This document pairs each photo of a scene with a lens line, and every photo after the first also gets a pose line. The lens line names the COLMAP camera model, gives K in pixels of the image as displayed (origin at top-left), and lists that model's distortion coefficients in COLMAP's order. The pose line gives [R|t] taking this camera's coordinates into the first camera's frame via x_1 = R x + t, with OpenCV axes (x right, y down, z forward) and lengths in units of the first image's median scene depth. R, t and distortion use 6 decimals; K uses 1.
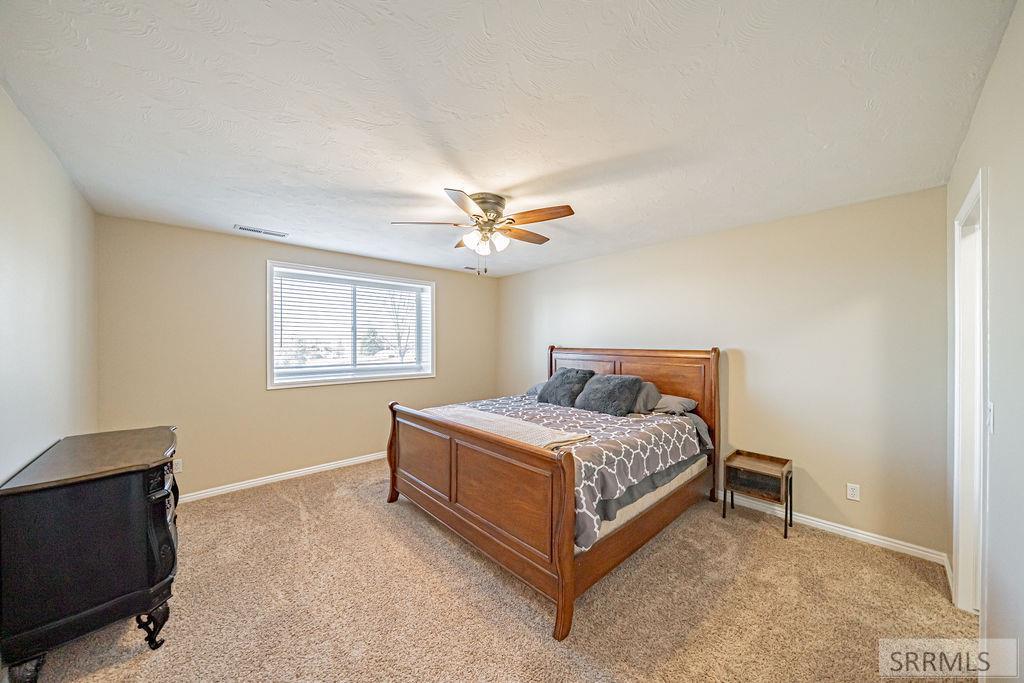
lens RADIAL K [[359.4, 0, 512.0], [0, 359.4, 341.5], [0, 0, 1]] dist [-0.049776, -0.000009]
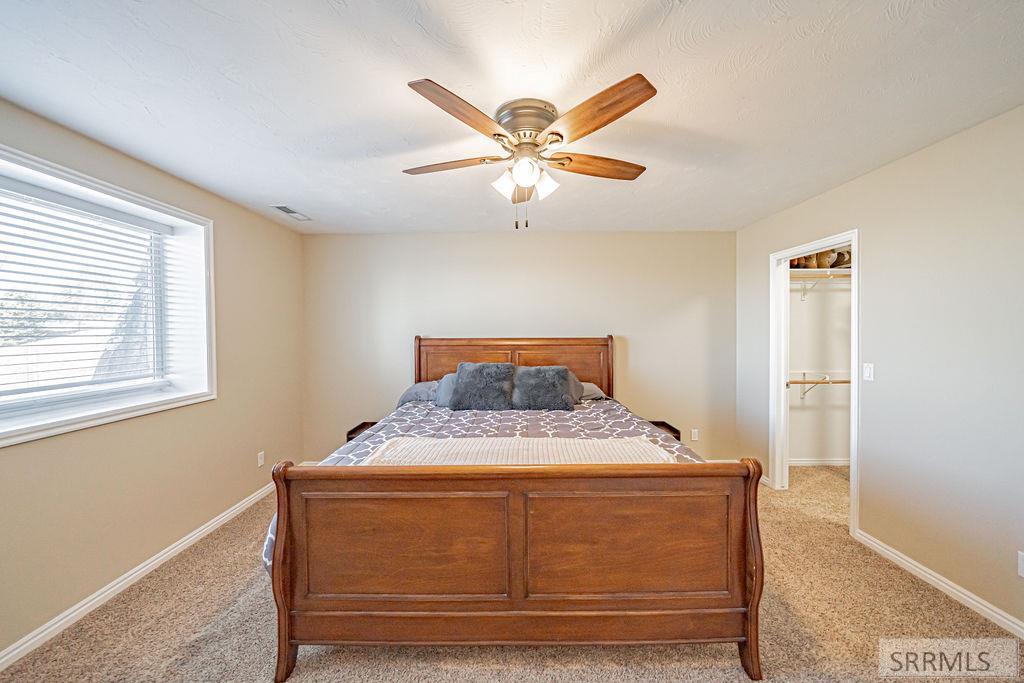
lens RADIAL K [[347.6, 0, 511.9], [0, 347.6, 344.3], [0, 0, 1]] dist [-0.001793, -0.000275]
pose [[0.666416, -0.035154, 0.744751, -0.396151], [0.002021, 0.998969, 0.045346, -0.005317], [-0.745578, -0.028714, 0.665800, 0.408240]]
